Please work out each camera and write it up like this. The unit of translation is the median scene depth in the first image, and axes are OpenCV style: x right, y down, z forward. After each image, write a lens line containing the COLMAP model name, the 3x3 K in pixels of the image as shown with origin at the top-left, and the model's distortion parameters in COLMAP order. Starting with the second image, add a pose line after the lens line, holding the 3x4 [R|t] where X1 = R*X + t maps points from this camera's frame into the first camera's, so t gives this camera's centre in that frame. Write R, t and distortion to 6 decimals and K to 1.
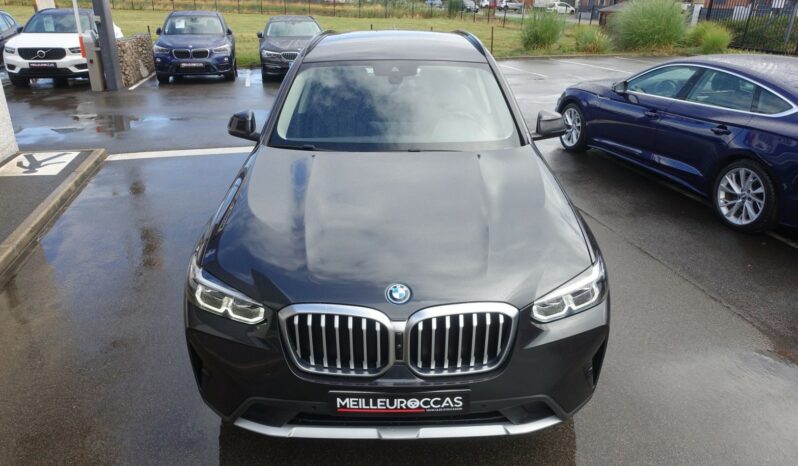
lens RADIAL K [[546.4, 0, 399.0], [0, 546.4, 233.0], [0, 0, 1]] dist [-0.005211, 0.002391]
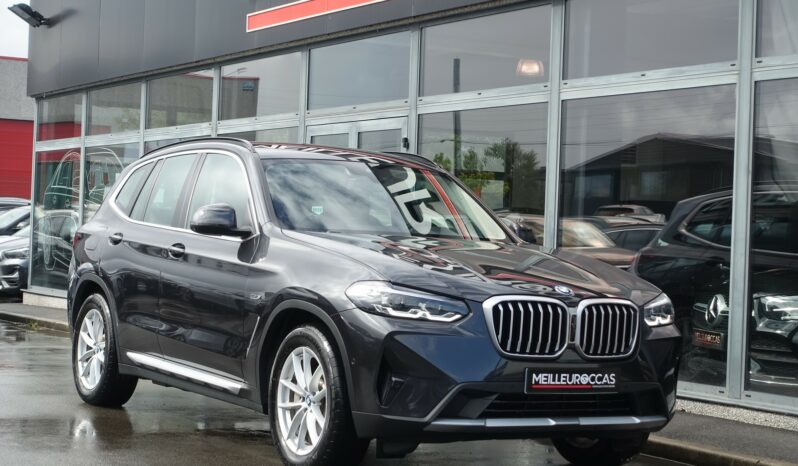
lens RADIAL K [[1550.2, 0, 399.2], [0, 1550.2, 232.4], [0, 0, 1]] dist [-0.013862, 0.080717]
pose [[0.864020, 0.049940, 0.500975, -2.081395], [0.145208, 0.928062, -0.342951, 1.134327], [-0.482063, 0.369062, 0.794613, -1.673642]]
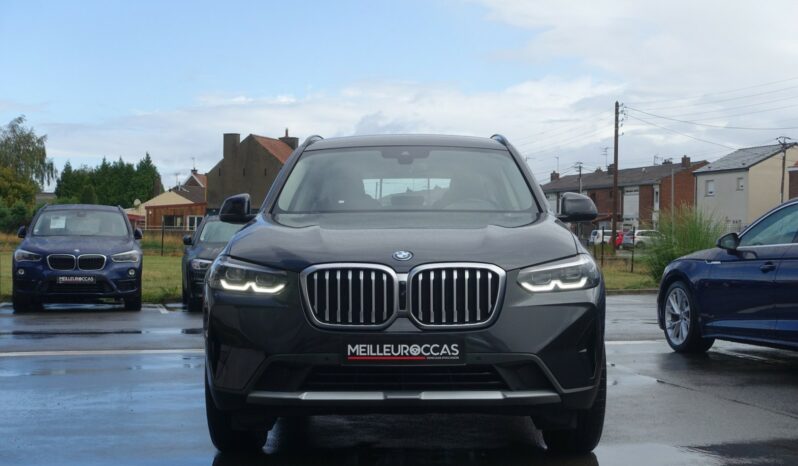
lens RADIAL K [[1164.9, 0, 399.0], [0, 1164.9, 233.0], [0, 0, 1]] dist [-0.017115, -0.013819]
pose [[0.999659, -0.004799, -0.025657, 0.055859], [-0.005667, 0.919602, -0.392811, 1.036698], [0.025479, 0.392823, 0.919261, -1.316434]]
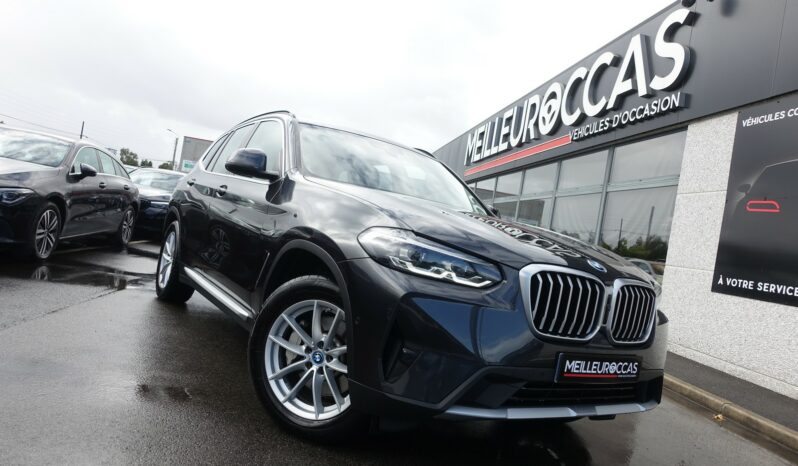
lens RADIAL K [[546.4, 0, 399.0], [0, 546.4, 233.0], [0, 0, 1]] dist [-0.005211, 0.002391]
pose [[0.826487, 0.152809, 0.541820, -0.954695], [0.043974, 0.941991, -0.332746, 0.401375], [-0.561236, 0.298837, 0.771823, 0.318191]]
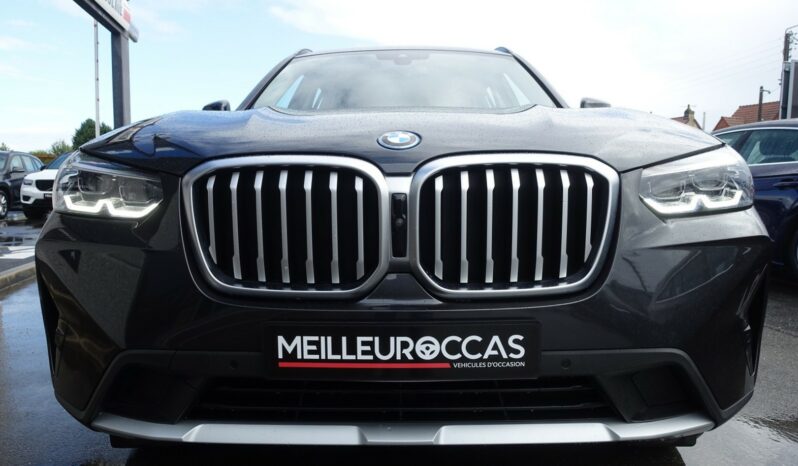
lens RADIAL K [[546.4, 0, 399.0], [0, 546.4, 233.0], [0, 0, 1]] dist [-0.005211, 0.002391]
pose [[0.999682, -0.004128, -0.024891, 0.012758], [-0.003526, 0.953979, -0.299852, 0.361359], [0.024983, 0.299845, 0.953661, 0.485033]]
